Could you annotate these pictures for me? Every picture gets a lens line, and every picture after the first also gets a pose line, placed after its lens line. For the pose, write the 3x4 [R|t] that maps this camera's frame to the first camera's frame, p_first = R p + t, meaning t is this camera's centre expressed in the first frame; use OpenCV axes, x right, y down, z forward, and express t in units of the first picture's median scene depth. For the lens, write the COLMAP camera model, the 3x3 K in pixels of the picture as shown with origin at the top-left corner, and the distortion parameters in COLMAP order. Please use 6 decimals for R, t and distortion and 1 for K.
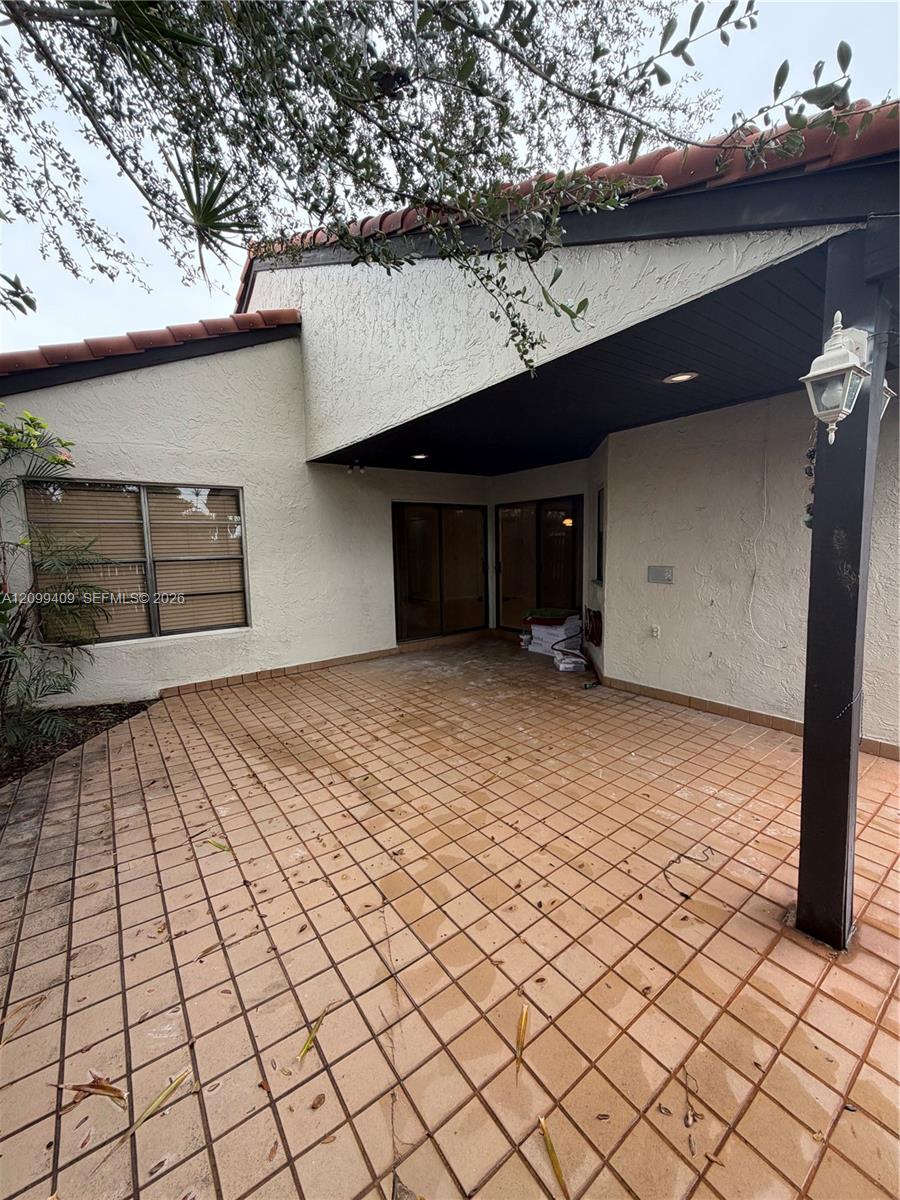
lens RADIAL K [[477.6, 0, 451.2], [0, 477.6, 597.1], [0, 0, 1]] dist [-0.000772, -0.000113]
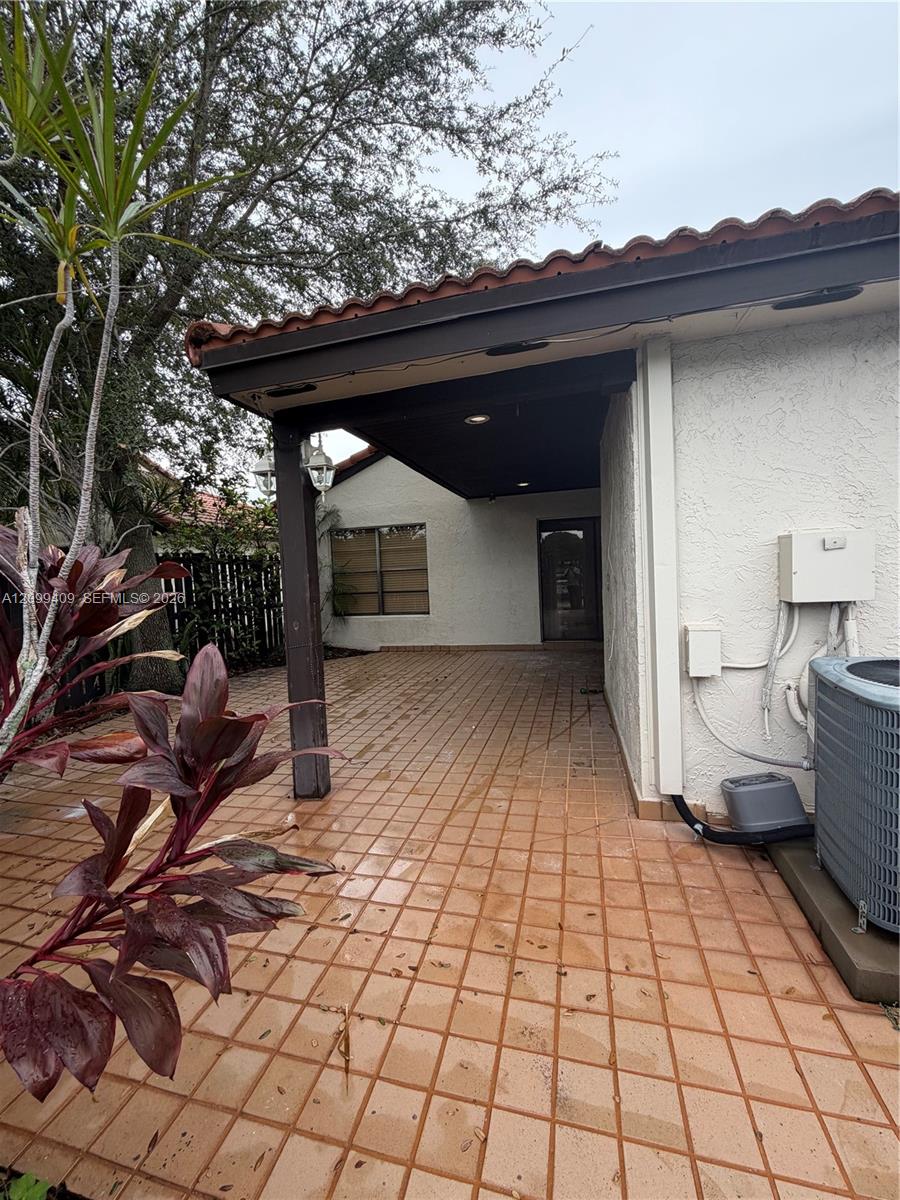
lens RADIAL K [[477.6, 0, 451.2], [0, 477.6, 597.1], [0, 0, 1]] dist [-0.000772, -0.000113]
pose [[0.623359, 0.036729, -0.781073, 1.240601], [-0.054392, 0.998513, 0.003544, -0.002705], [0.780042, 0.040274, 0.624430, 0.177470]]
